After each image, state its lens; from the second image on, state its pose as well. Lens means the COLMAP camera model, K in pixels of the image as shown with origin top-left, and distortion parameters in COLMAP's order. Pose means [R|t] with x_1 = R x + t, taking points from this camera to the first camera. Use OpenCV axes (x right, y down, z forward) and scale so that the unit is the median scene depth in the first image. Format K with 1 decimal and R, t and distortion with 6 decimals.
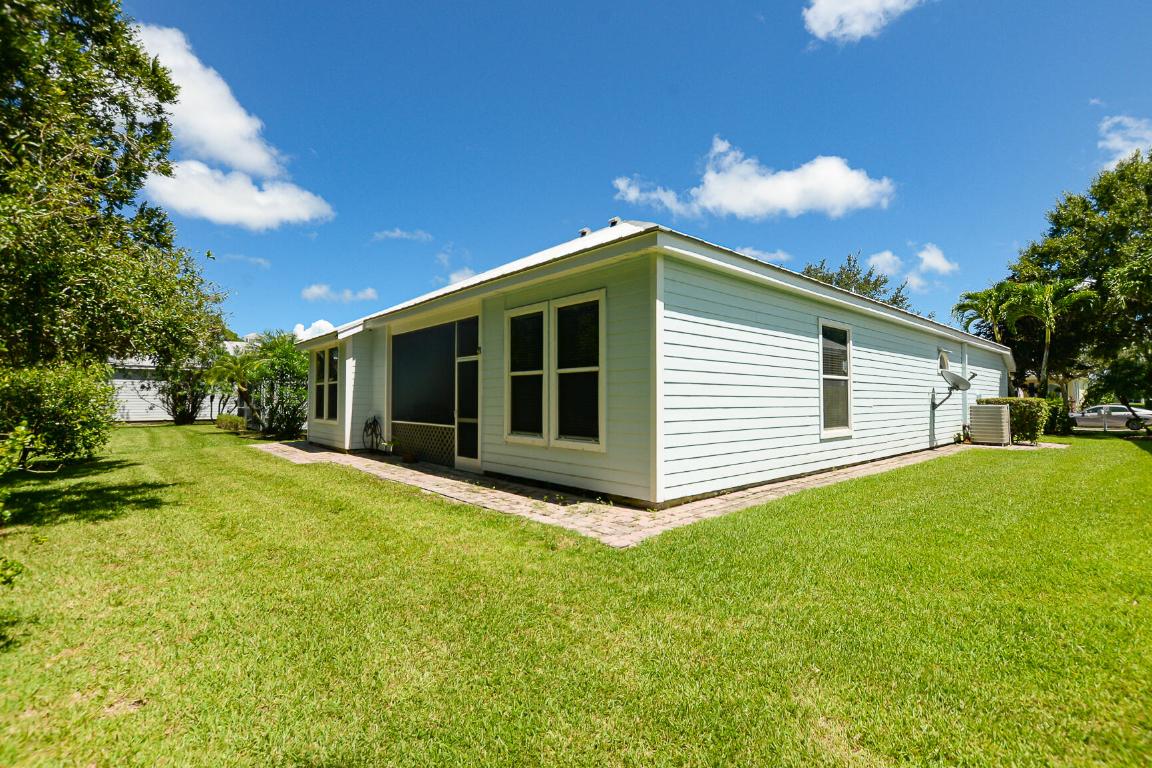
lens RADIAL K [[500.3, 0, 568.5], [0, 500.3, 382.5], [0, 0, 1]] dist [-0.019742, 0.000424]
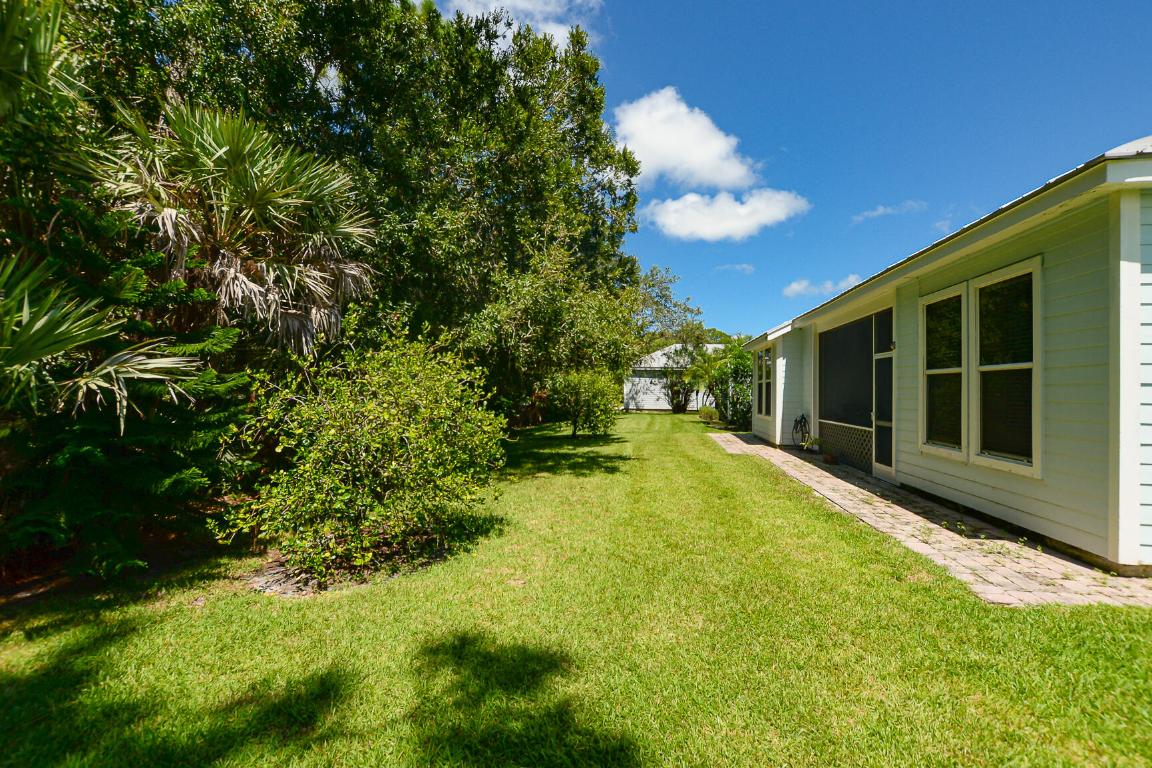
lens RADIAL K [[497.6, 0, 576.0], [0, 497.6, 384.0], [0, 0, 1]] dist [-0.022660, 0.000330]
pose [[0.624895, -0.004723, -0.780695, 0.164763], [0.017446, 0.999816, 0.007915, -0.014156], [0.780514, -0.018566, 0.624863, 0.017819]]
